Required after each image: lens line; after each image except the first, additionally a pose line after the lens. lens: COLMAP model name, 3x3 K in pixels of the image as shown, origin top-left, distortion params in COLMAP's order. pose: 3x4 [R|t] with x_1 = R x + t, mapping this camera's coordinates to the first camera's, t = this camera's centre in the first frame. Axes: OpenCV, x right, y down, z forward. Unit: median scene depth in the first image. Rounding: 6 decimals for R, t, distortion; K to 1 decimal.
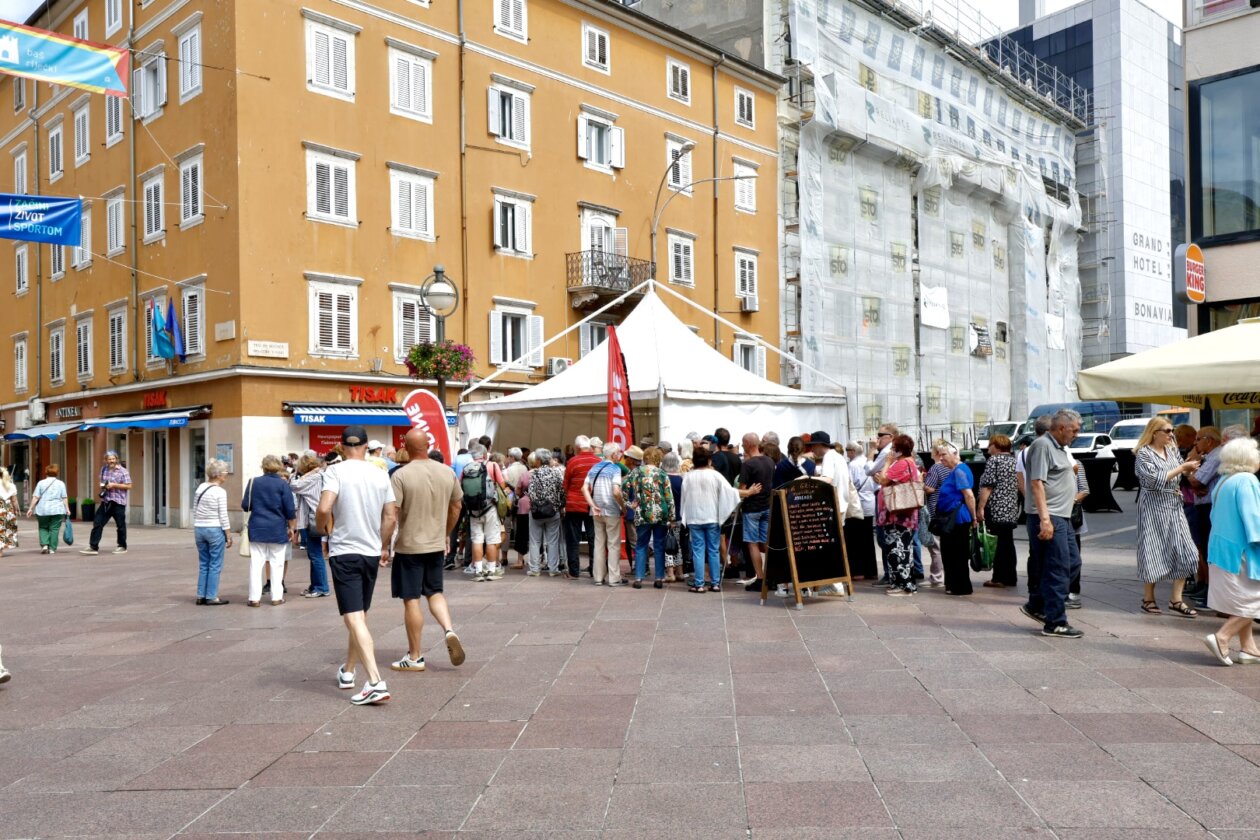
lens RADIAL K [[951.3, 0, 630.0], [0, 951.3, 420.0], [0, 0, 1]] dist [0.054664, 0.001387]
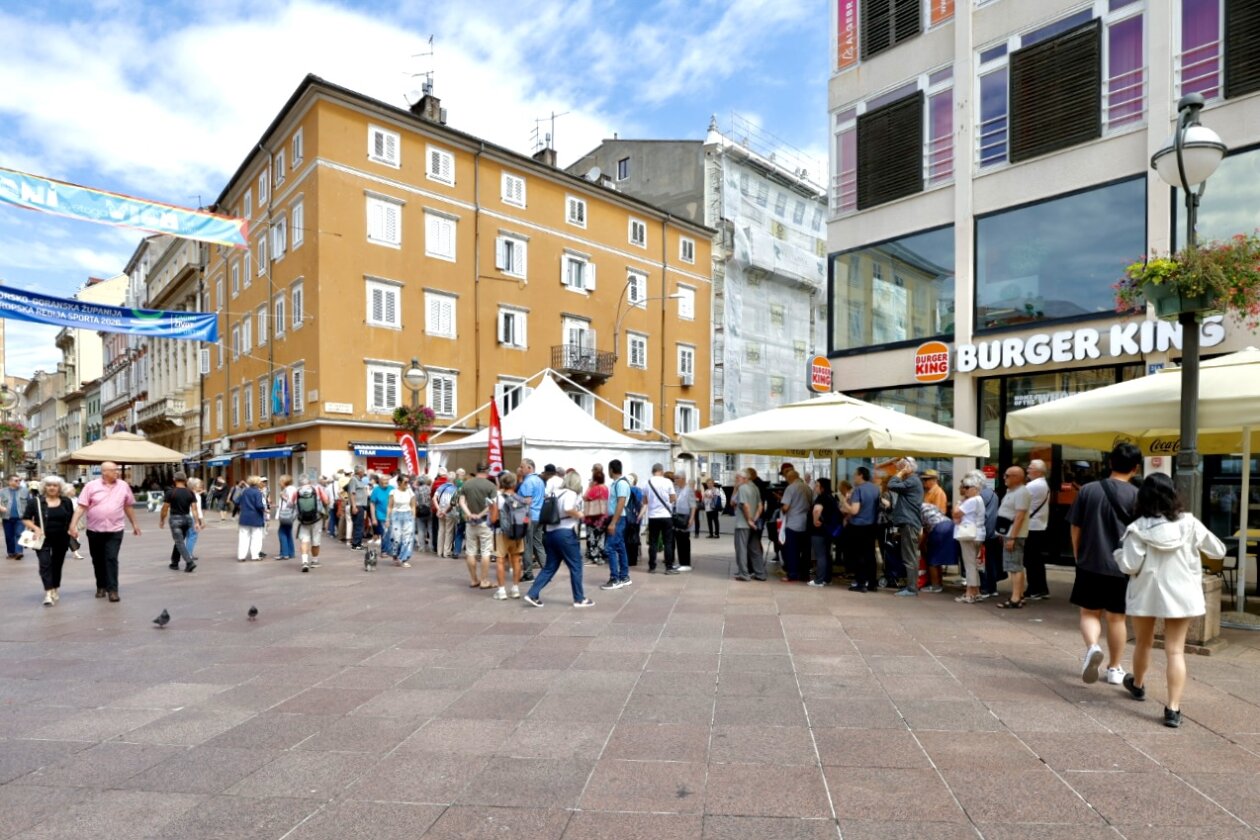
lens RADIAL K [[639.4, 0, 632.5], [0, 639.4, 483.7], [0, 0, 1]] dist [0.000189, 0.000082]
pose [[0.999441, 0.018400, -0.027896, 0.102714], [-0.017146, 0.998861, 0.044530, -0.003083], [0.028684, -0.044027, 0.998618, -0.032705]]
